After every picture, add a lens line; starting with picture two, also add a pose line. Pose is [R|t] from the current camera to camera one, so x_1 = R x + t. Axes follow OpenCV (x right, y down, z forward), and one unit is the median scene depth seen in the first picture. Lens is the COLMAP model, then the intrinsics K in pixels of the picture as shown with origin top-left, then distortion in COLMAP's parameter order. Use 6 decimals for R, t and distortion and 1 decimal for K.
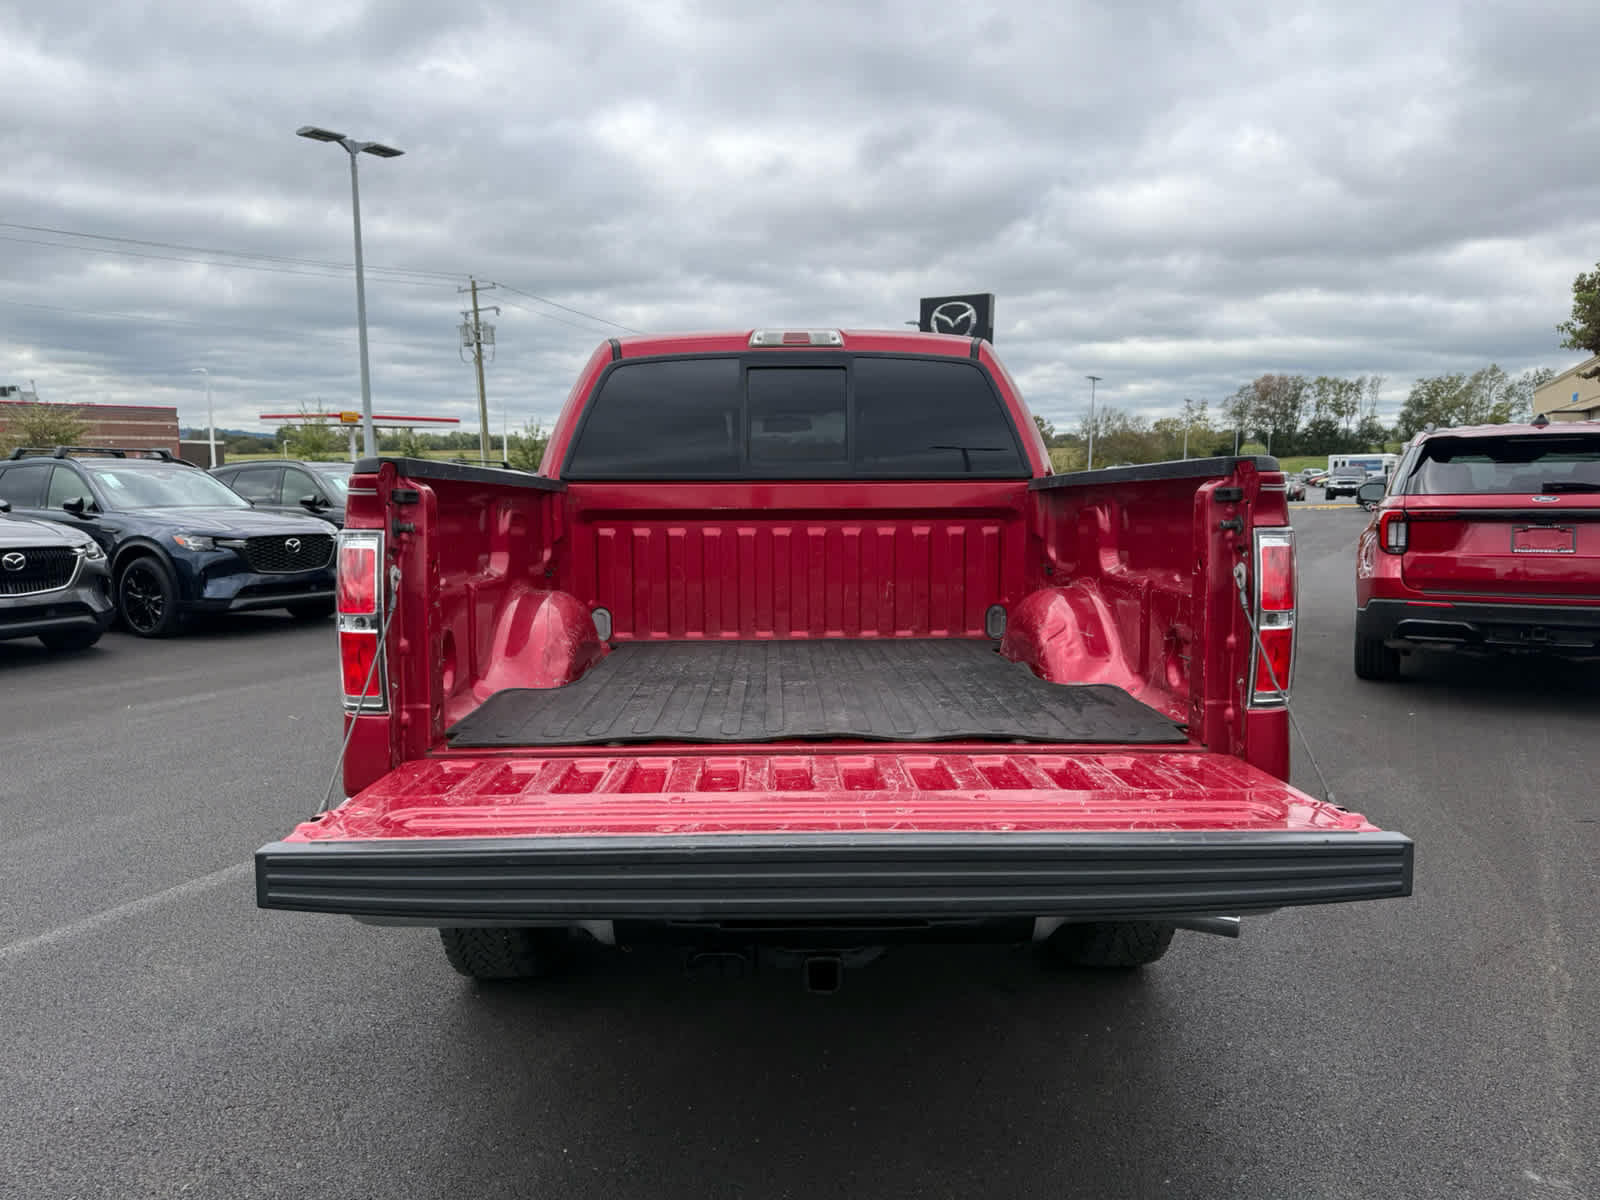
lens RADIAL K [[1196.4, 0, 790.8], [0, 1196.4, 598.7], [0, 0, 1]] dist [0.014876, -0.008950]
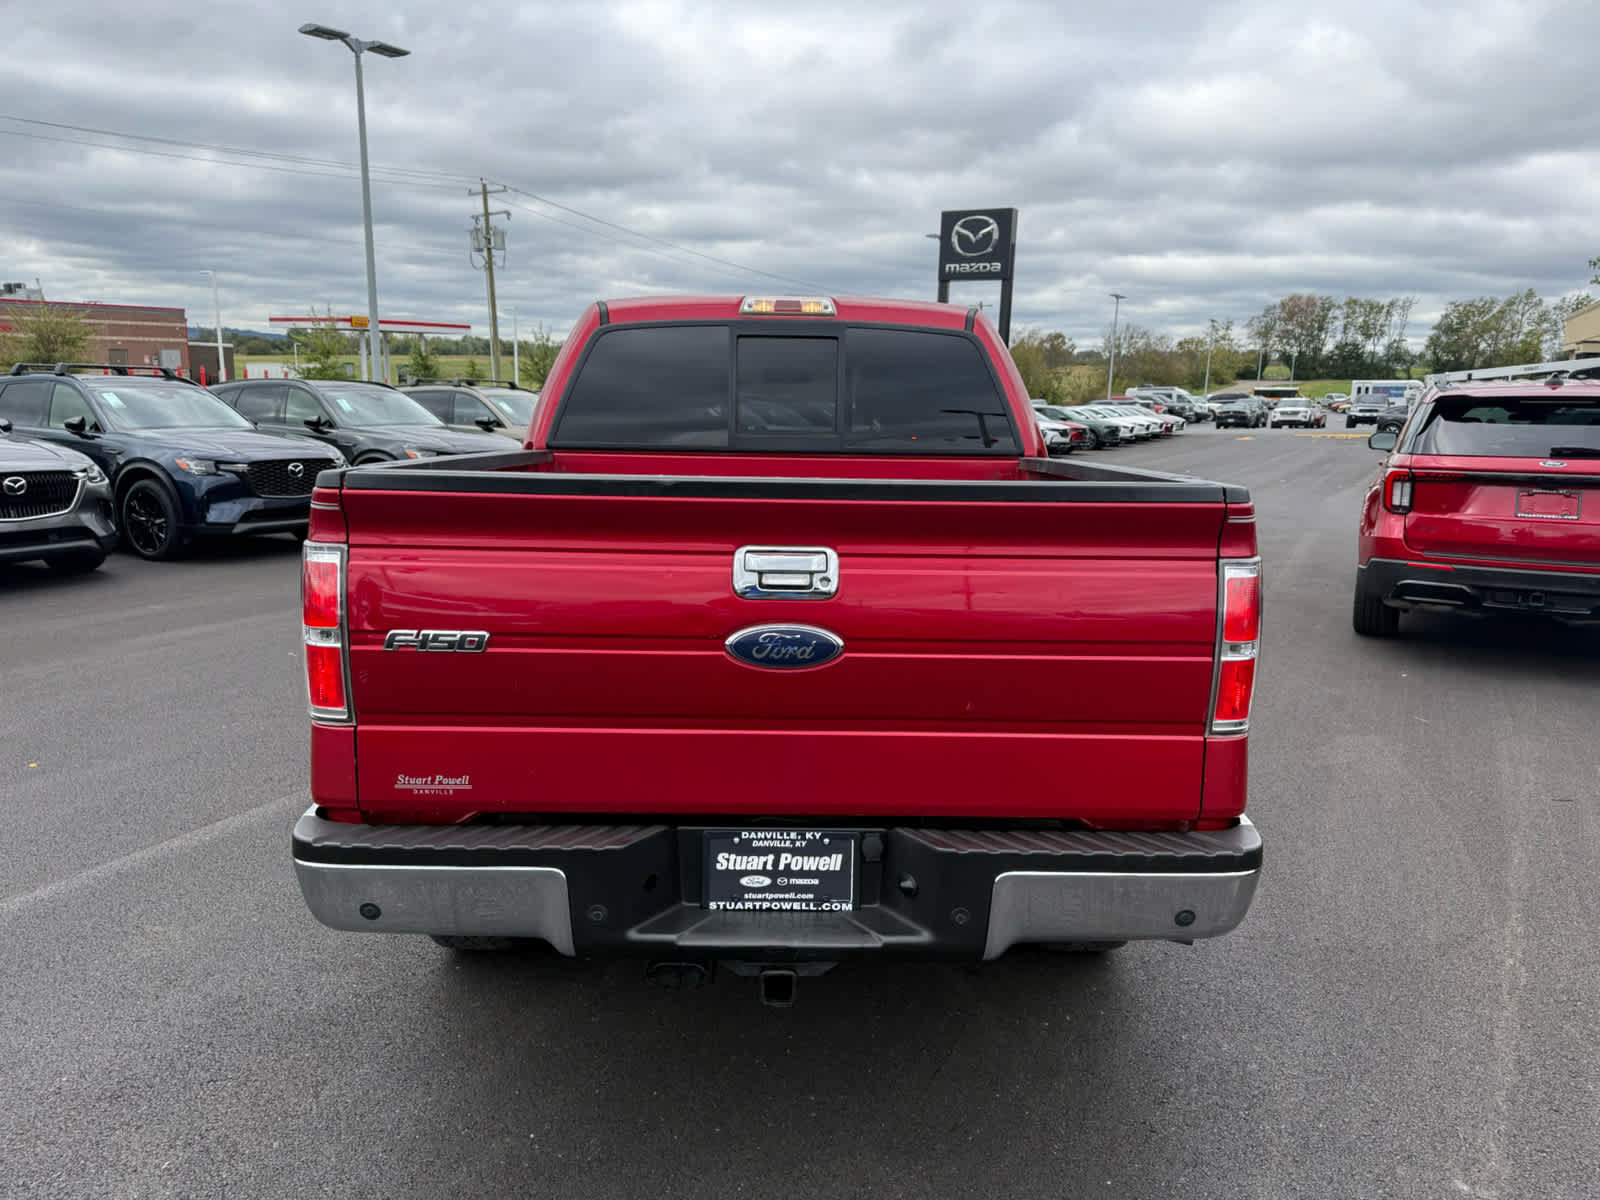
lens RADIAL K [[1200.1, 0, 800.0], [0, 1200.1, 600.0], [0, 0, 1]] dist [0.004639, 0.002470]
pose [[0.999770, 0.020838, -0.005041, 0.010382], [-0.020376, 0.996670, 0.078951, -0.023330], [0.006669, -0.078830, 0.996866, 0.000635]]
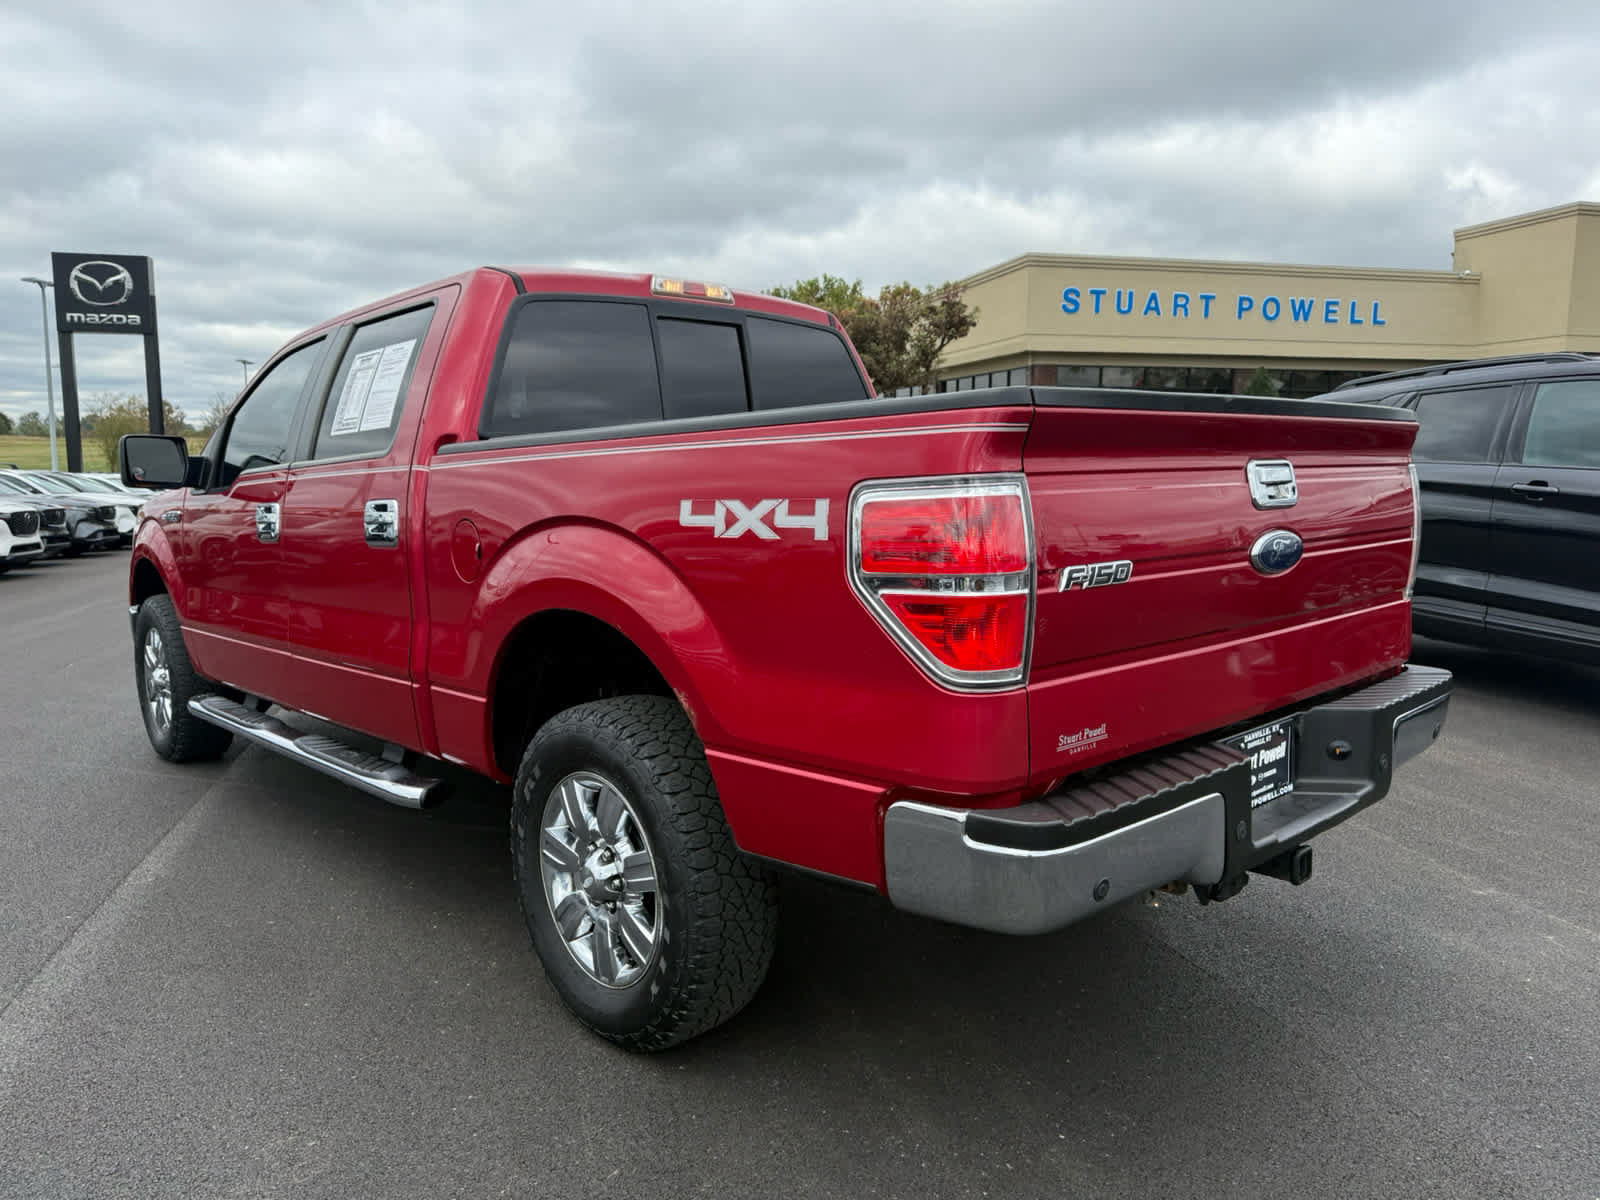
lens RADIAL K [[1176.8, 0, 723.3], [0, 1176.8, 631.5], [0, 0, 1]] dist [0.070061, -0.073210]
pose [[0.753039, -0.093413, 0.651311, -0.251889], [0.071625, 0.995626, 0.059983, -0.002288], [-0.654065, 0.001481, 0.756437, 0.120930]]
